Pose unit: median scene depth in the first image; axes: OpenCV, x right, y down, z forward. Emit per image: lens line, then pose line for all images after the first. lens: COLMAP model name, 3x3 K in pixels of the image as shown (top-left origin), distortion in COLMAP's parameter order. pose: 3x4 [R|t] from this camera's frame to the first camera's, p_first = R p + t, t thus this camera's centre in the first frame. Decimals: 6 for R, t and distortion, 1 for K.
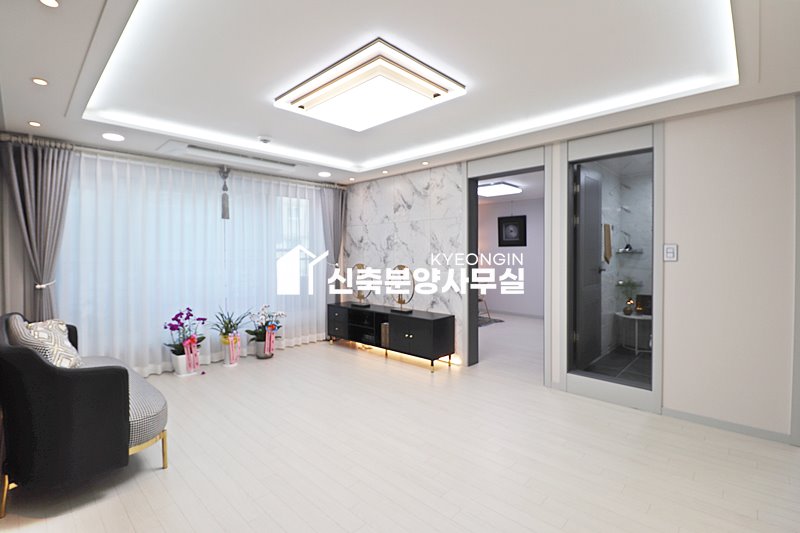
lens RADIAL K [[375.5, 0, 403.8], [0, 375.5, 258.3], [0, 0, 1]] dist [-0.007904, -0.008569]
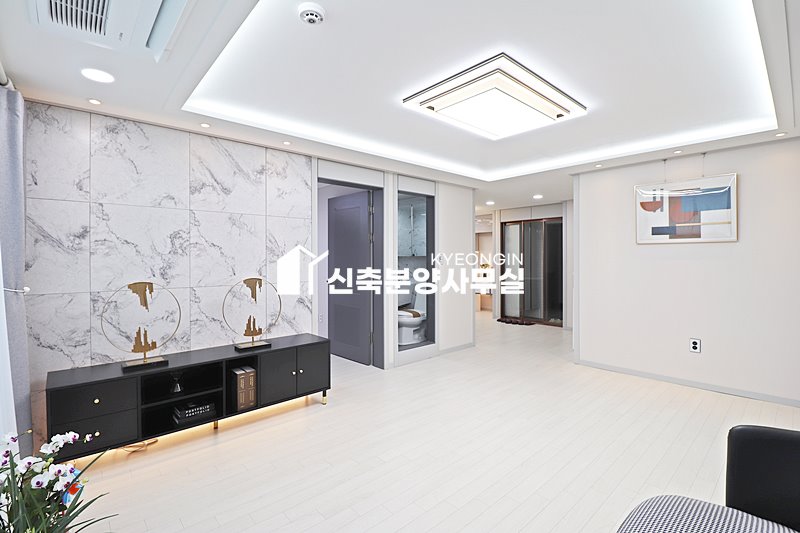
lens RADIAL K [[375.5, 0, 392.3], [0, 375.5, 257.3], [0, 0, 1]] dist [-0.007904, -0.008569]
pose [[0.069909, 0.005362, 0.997539, -0.641023], [0.018069, 0.999815, -0.006641, -0.010122], [-0.997390, 0.018488, 0.069800, 0.682278]]
